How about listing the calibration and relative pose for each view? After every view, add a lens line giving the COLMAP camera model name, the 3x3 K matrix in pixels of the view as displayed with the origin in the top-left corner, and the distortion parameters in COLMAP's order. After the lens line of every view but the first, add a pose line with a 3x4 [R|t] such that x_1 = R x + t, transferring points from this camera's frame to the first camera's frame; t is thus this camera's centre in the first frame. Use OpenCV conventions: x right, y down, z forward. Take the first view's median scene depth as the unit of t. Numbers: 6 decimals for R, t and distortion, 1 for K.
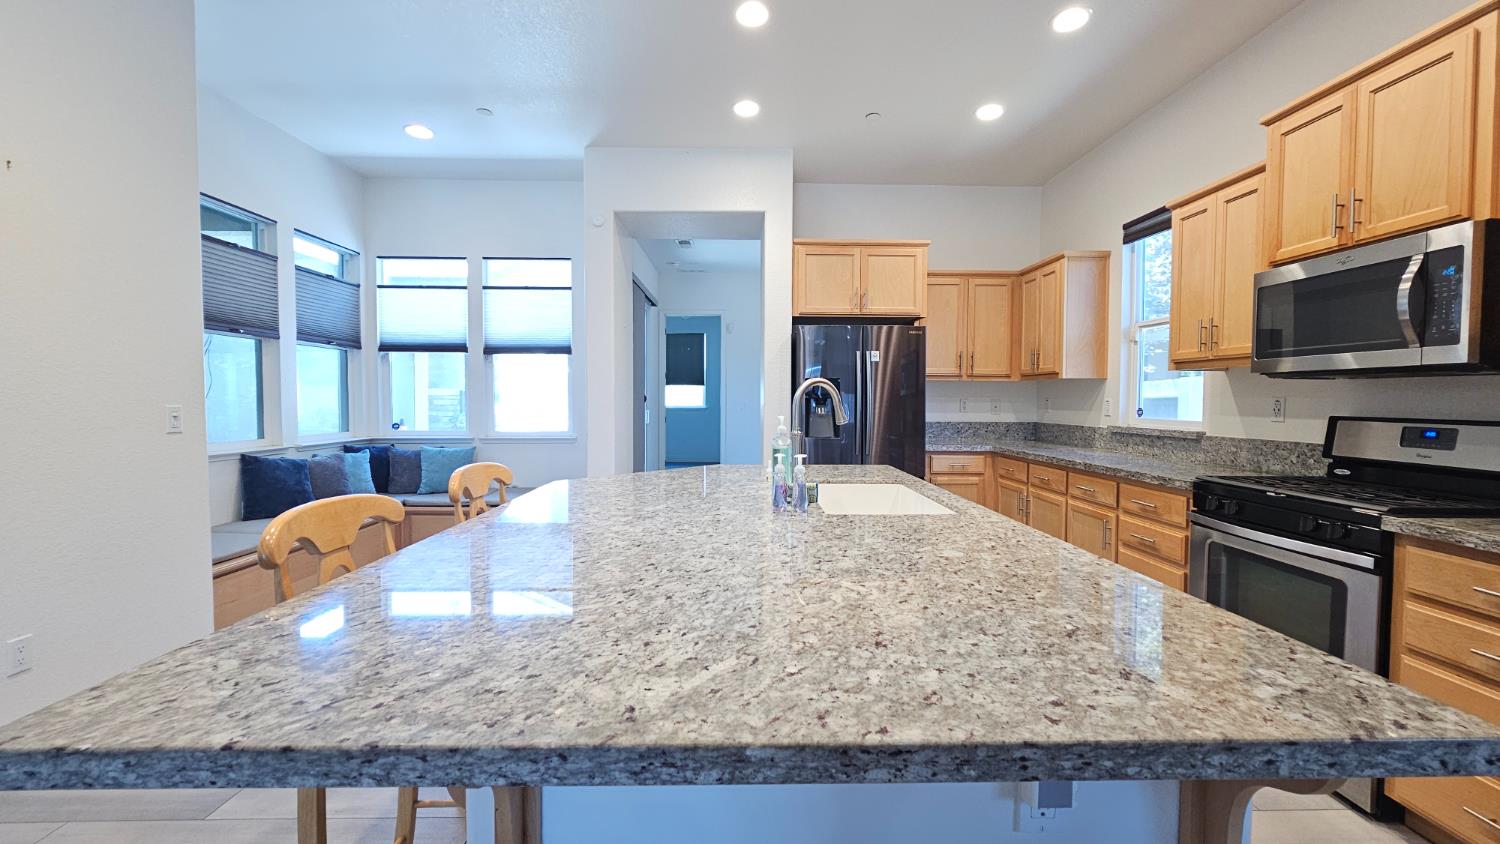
lens RADIAL K [[610.4, 0, 750.0], [0, 610.4, 422.0], [0, 0, 1]] dist [-0.002154, -0.000802]
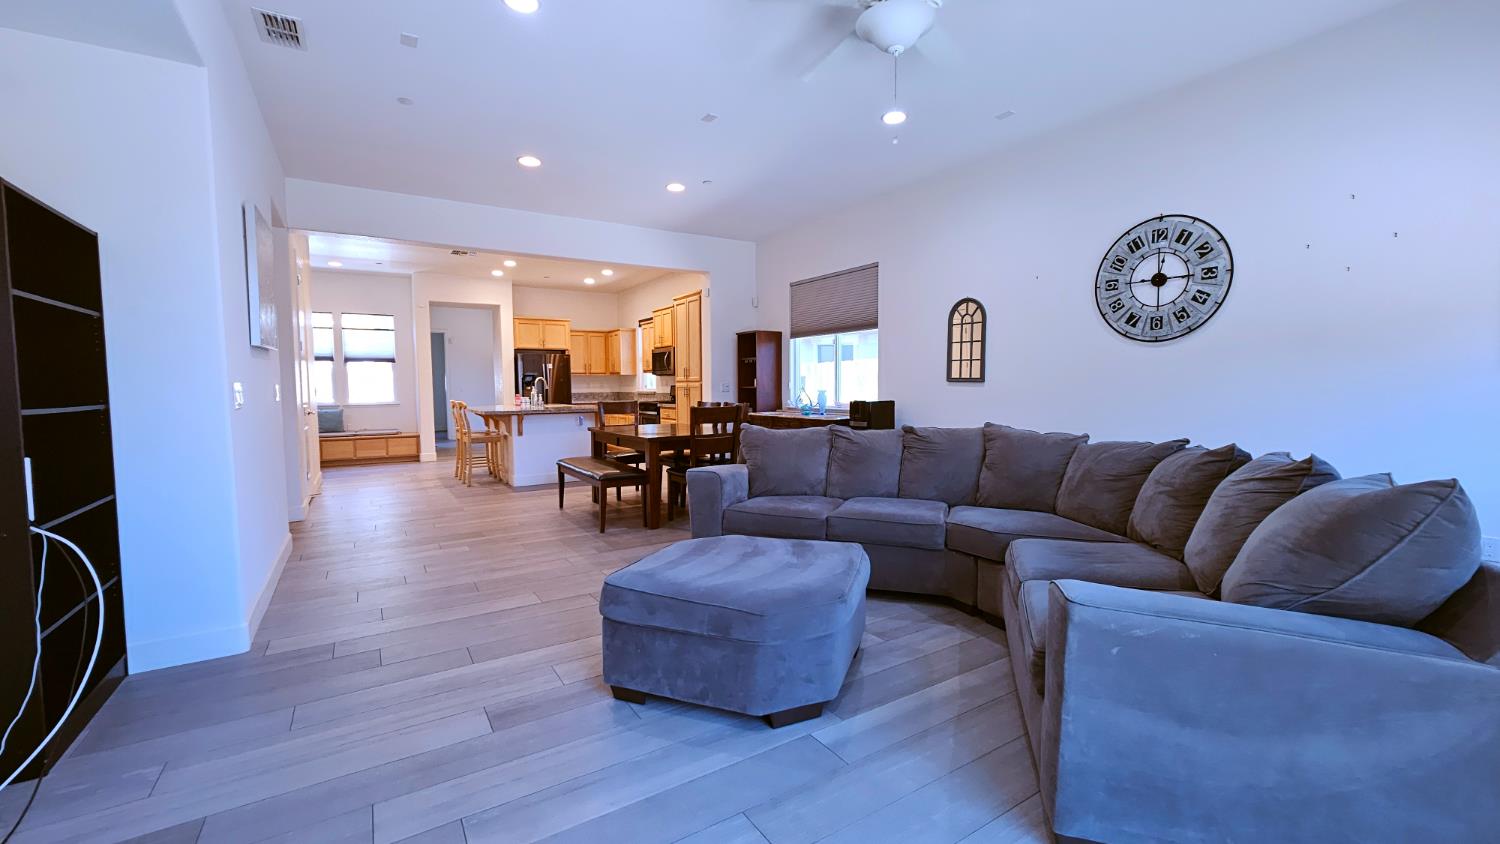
lens RADIAL K [[610.4, 0, 750.0], [0, 610.4, 422.0], [0, 0, 1]] dist [-0.002154, -0.000802]
pose [[0.855789, -0.043381, 0.515503, -0.424426], [0.031673, 0.999002, 0.031488, 0.074738], [-0.516355, -0.010620, 0.856309, -1.692125]]
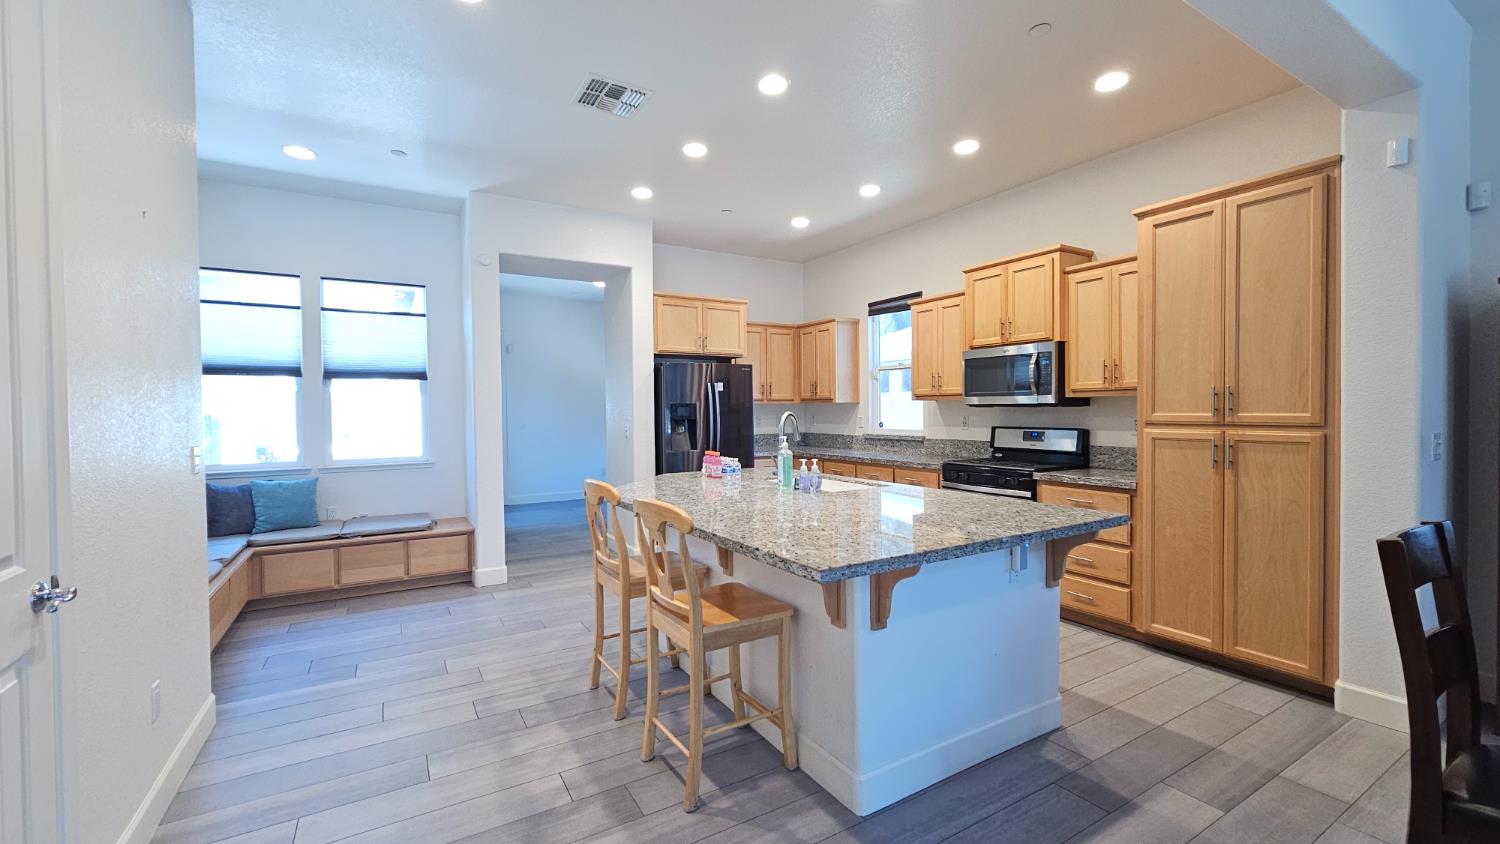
lens RADIAL K [[610.4, 0, 750.0], [0, 610.4, 422.0], [0, 0, 1]] dist [-0.002154, -0.000802]
pose [[0.867428, -0.022859, 0.497036, -0.418146], [0.031853, 0.999446, -0.009624, -0.018063], [-0.496541, 0.024180, 0.867676, -0.183392]]
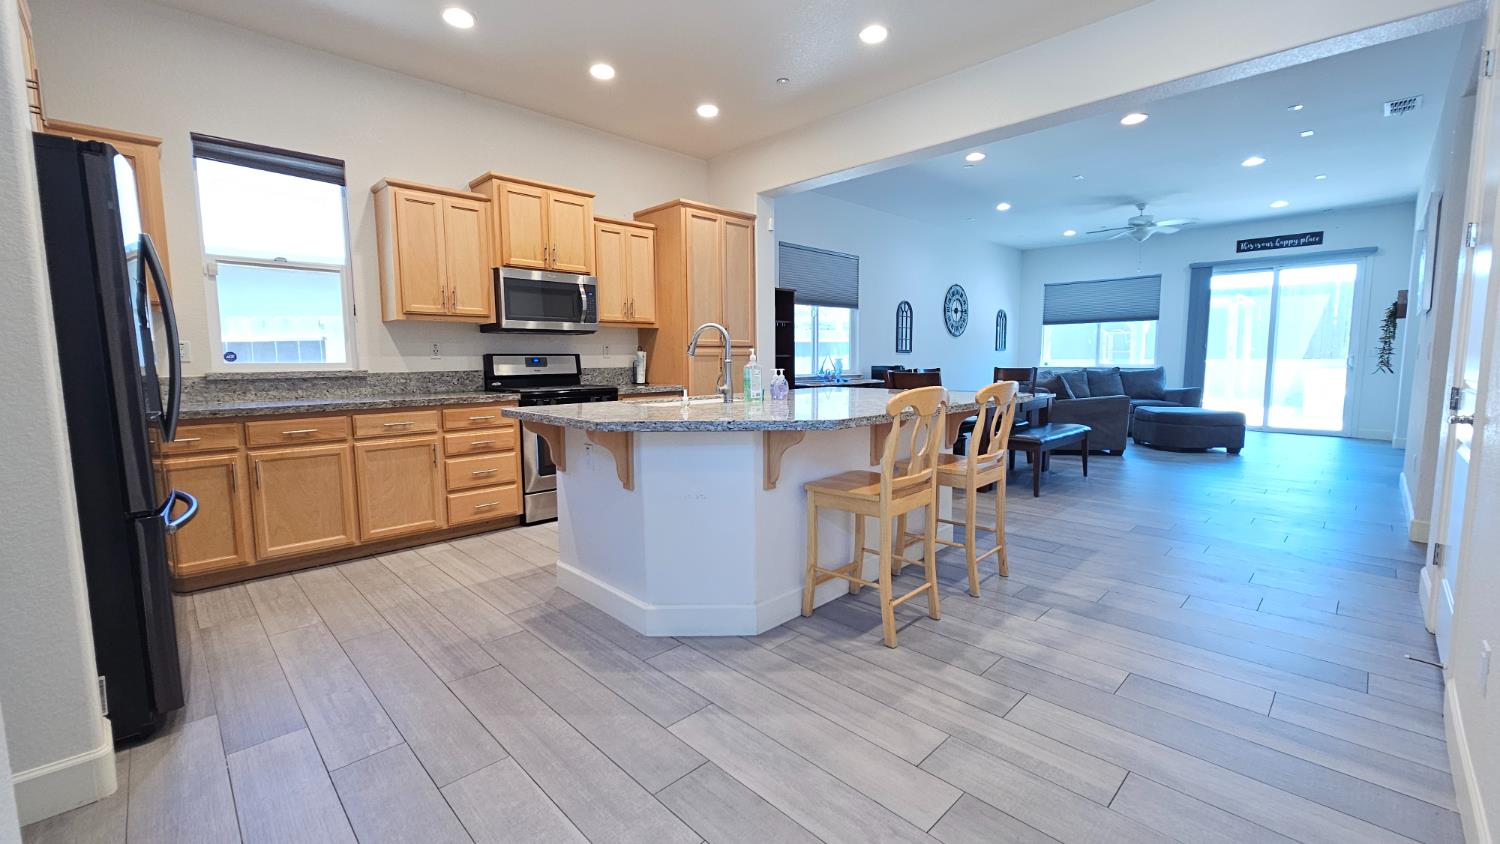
lens RADIAL K [[610.4, 0, 750.0], [0, 610.4, 422.0], [0, 0, 1]] dist [-0.002154, -0.000802]
pose [[-0.685211, -0.077771, 0.724181, -0.549430], [0.030377, 0.990366, 0.135099, -0.018428], [-0.727711, 0.114570, -0.676247, 1.046520]]
